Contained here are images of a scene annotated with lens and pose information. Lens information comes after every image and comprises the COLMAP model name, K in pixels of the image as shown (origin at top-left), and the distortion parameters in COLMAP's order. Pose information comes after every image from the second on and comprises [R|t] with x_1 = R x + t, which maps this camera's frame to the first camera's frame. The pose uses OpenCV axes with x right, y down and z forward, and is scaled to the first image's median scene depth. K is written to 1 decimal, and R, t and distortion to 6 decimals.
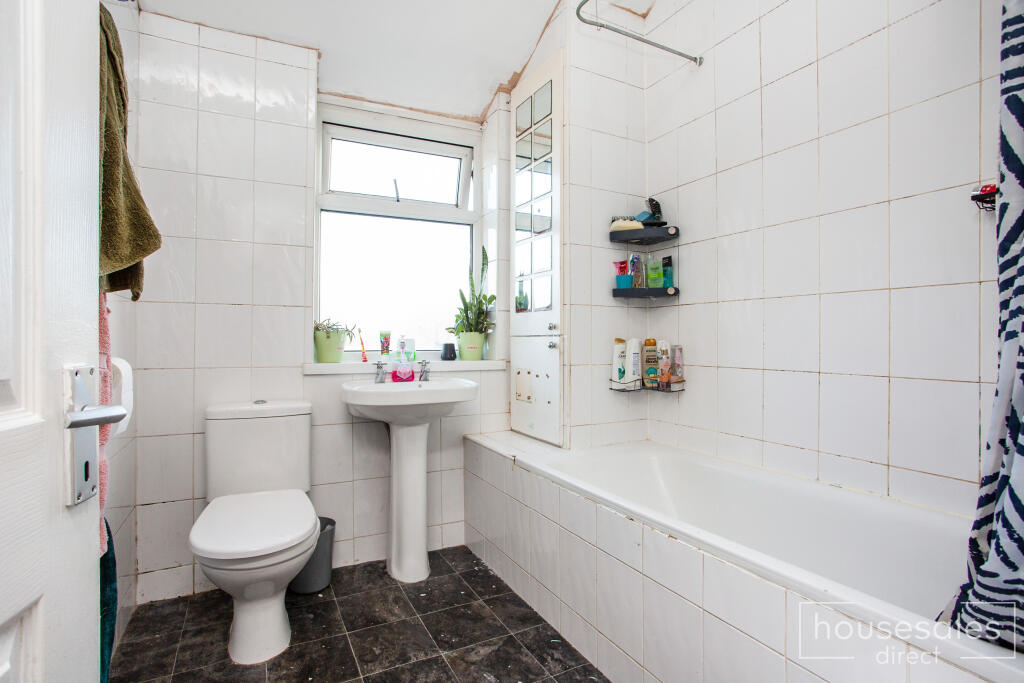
lens RADIAL K [[535.9, 0, 512.0], [0, 535.9, 341.5], [0, 0, 1]] dist [-0.000034, -0.000004]
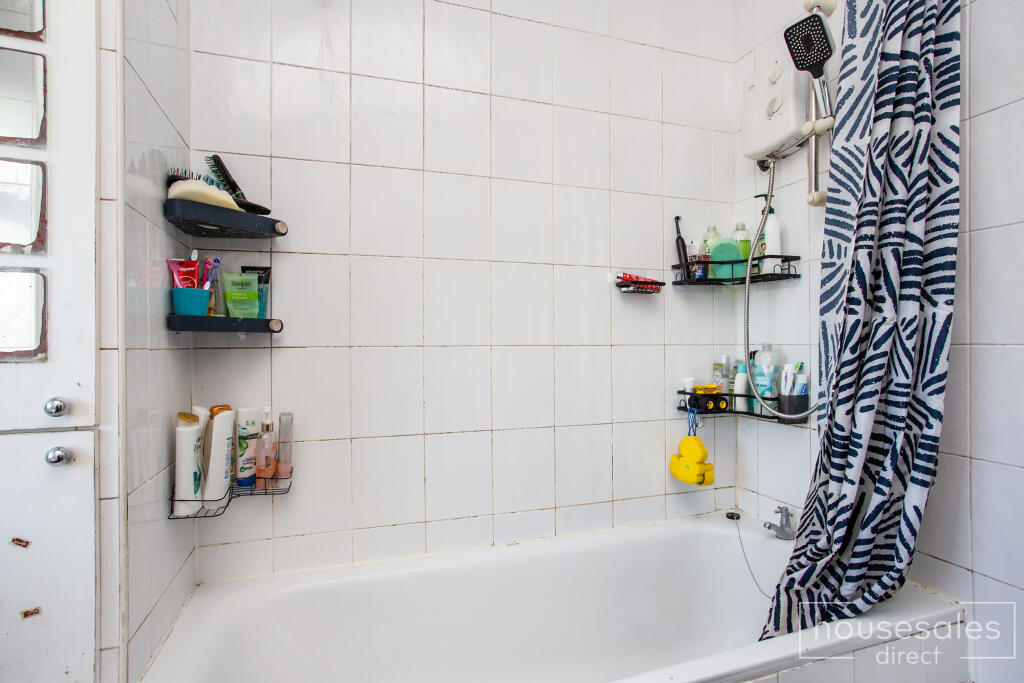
lens RADIAL K [[522.9, 0, 512.0], [0, 522.9, 341.5], [0, 0, 1]] dist [-0.001102, 0.000076]
pose [[0.129490, -0.000436, 0.991581, -0.251433], [0.003895, 0.999992, -0.000069, -0.073786], [-0.991573, 0.003871, 0.129490, 0.649310]]
